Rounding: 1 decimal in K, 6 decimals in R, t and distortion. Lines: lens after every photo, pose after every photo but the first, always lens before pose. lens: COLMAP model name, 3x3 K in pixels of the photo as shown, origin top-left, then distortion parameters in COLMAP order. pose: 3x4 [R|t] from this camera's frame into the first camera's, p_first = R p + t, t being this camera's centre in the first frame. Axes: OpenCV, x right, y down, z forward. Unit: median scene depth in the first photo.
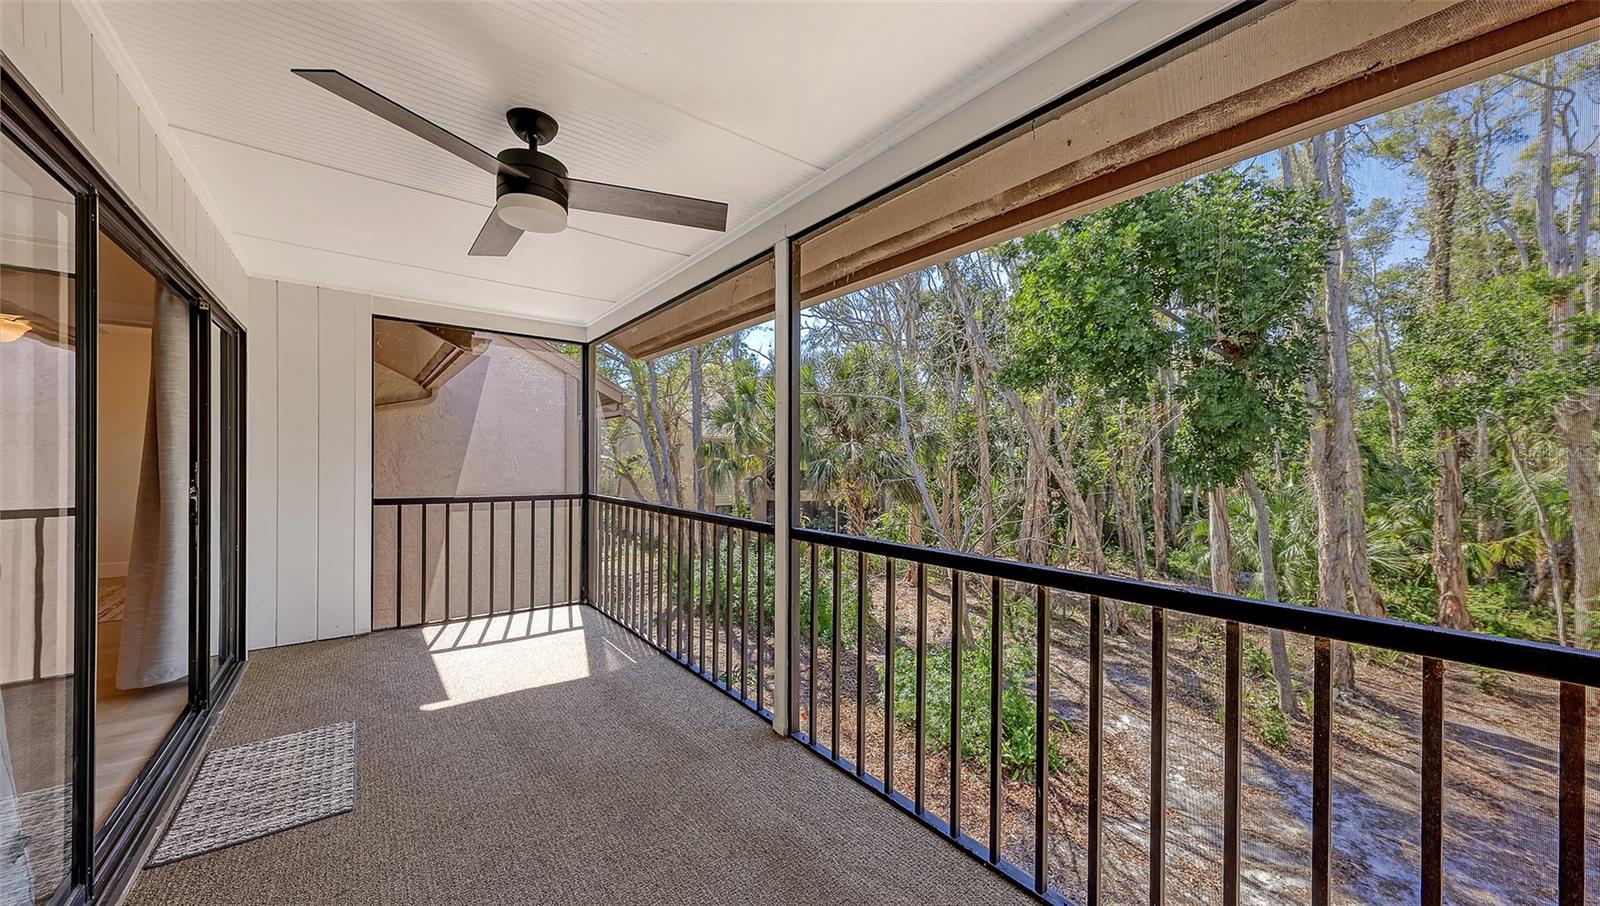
lens RADIAL K [[555.9, 0, 793.2], [0, 555.9, 451.6], [0, 0, 1]] dist [0.001957, 0.000059]
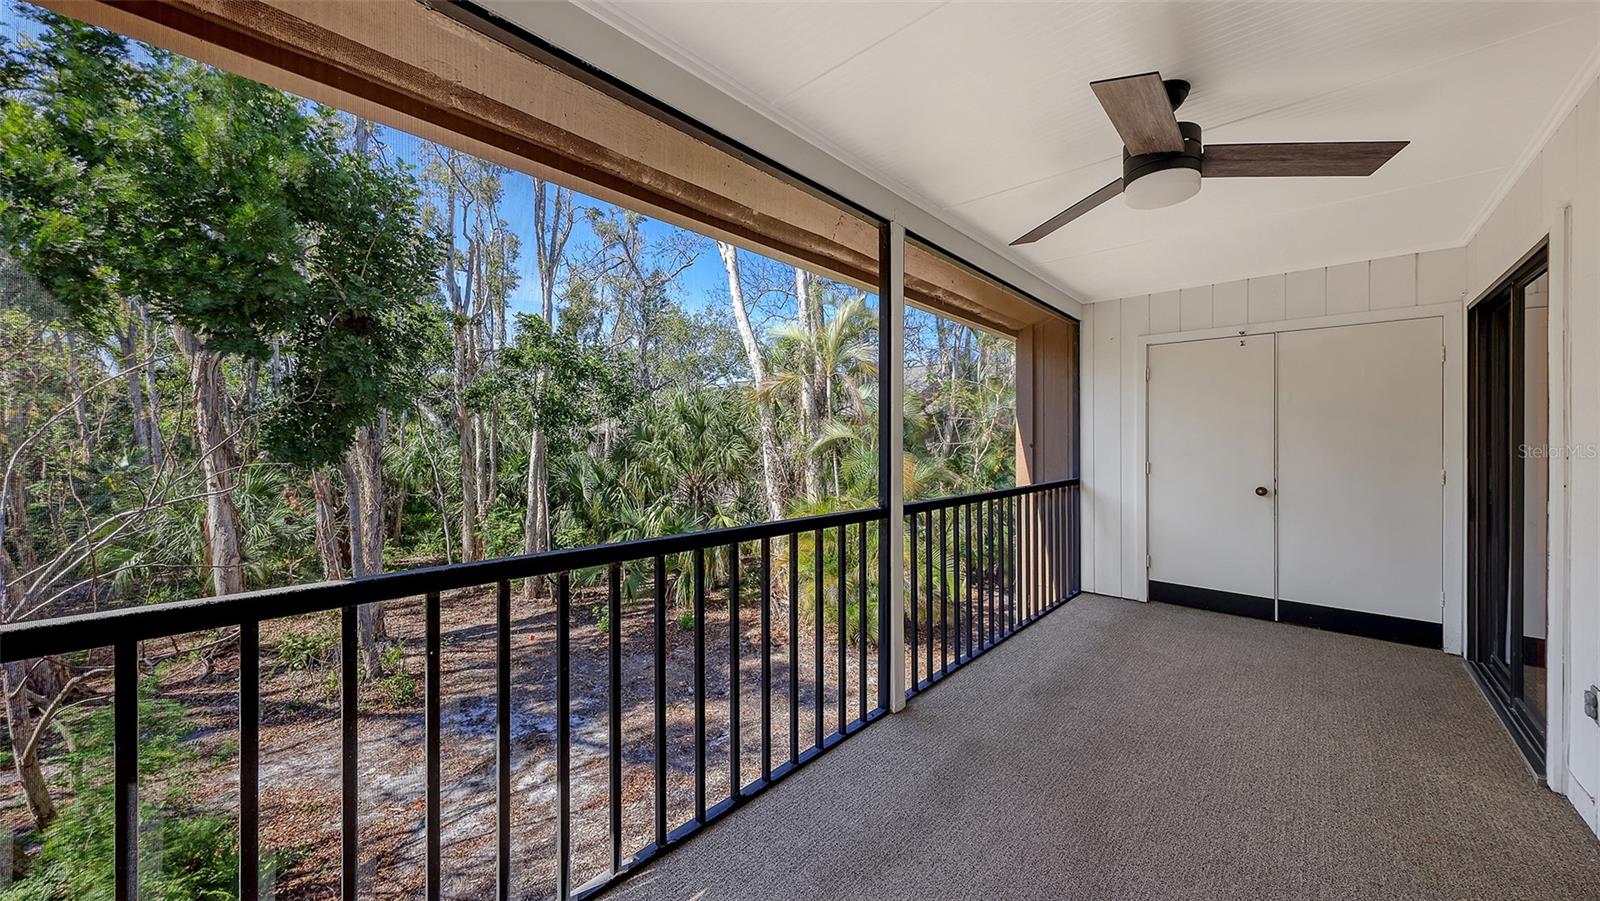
lens RADIAL K [[554.5, 0, 802.4], [0, 554.5, 450.4], [0, 0, 1]] dist [0.009412, -0.000472]
pose [[-0.177842, -0.021158, 0.983831, -0.622227], [-0.018901, 0.999658, 0.018082, 0.009659], [-0.983877, -0.015380, -0.178181, 0.860580]]
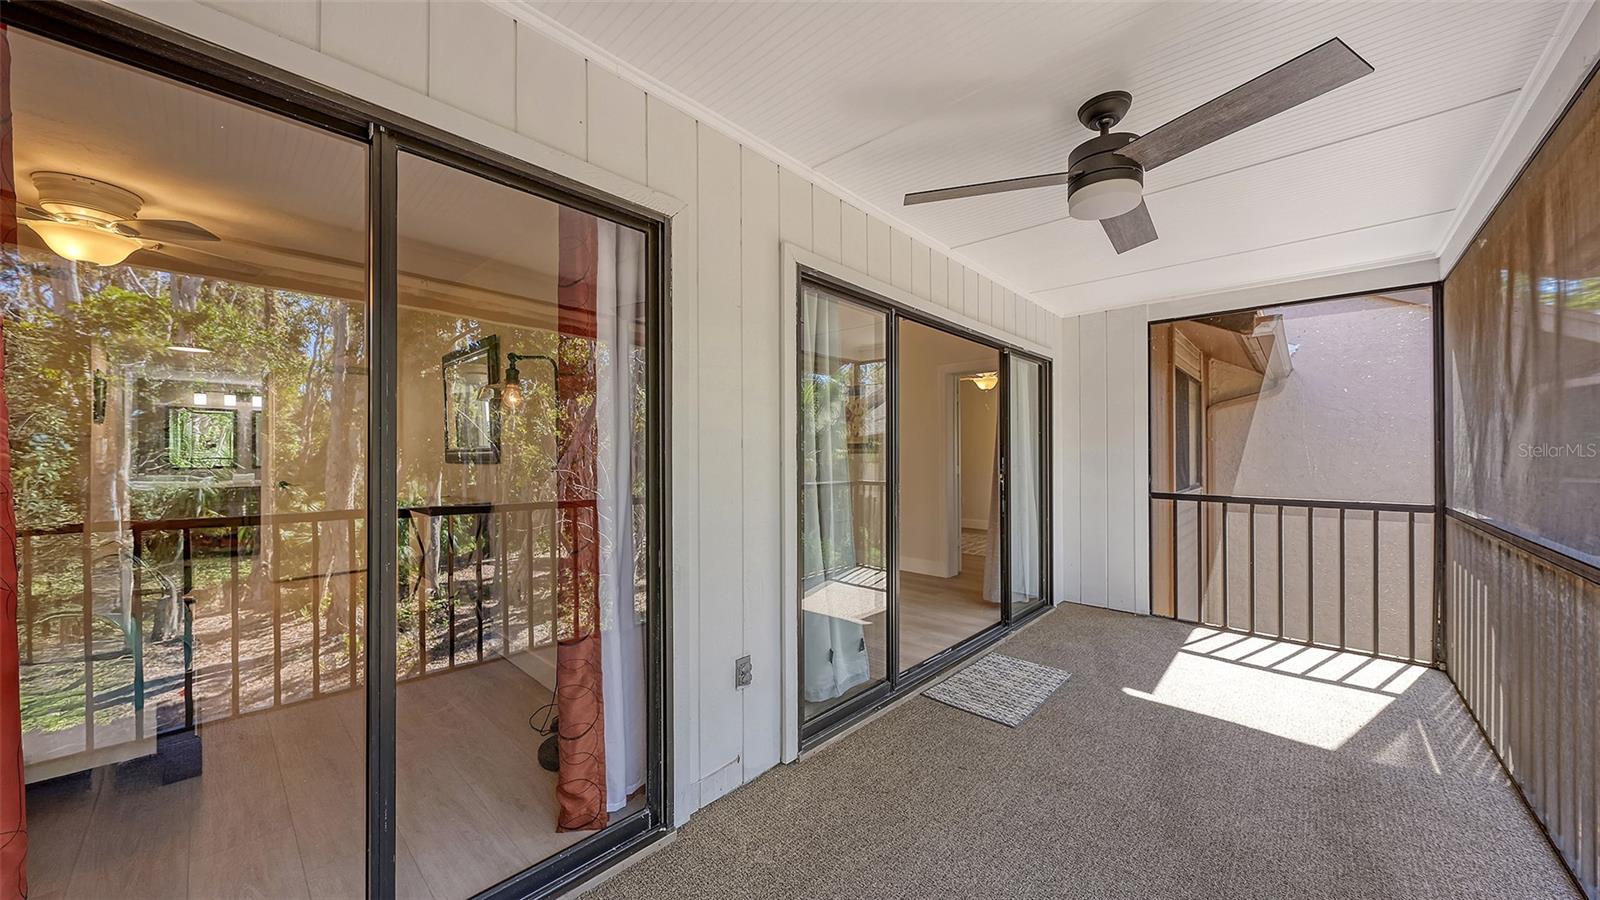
lens RADIAL K [[554.5, 0, 803.2], [0, 554.5, 451.2], [0, 0, 1]] dist [0.009412, -0.000472]
pose [[0.167761, -0.012002, -0.985755, 0.196232], [0.014795, 0.999844, -0.009656, 0.005349], [0.985717, -0.012964, 0.167913, 0.154064]]
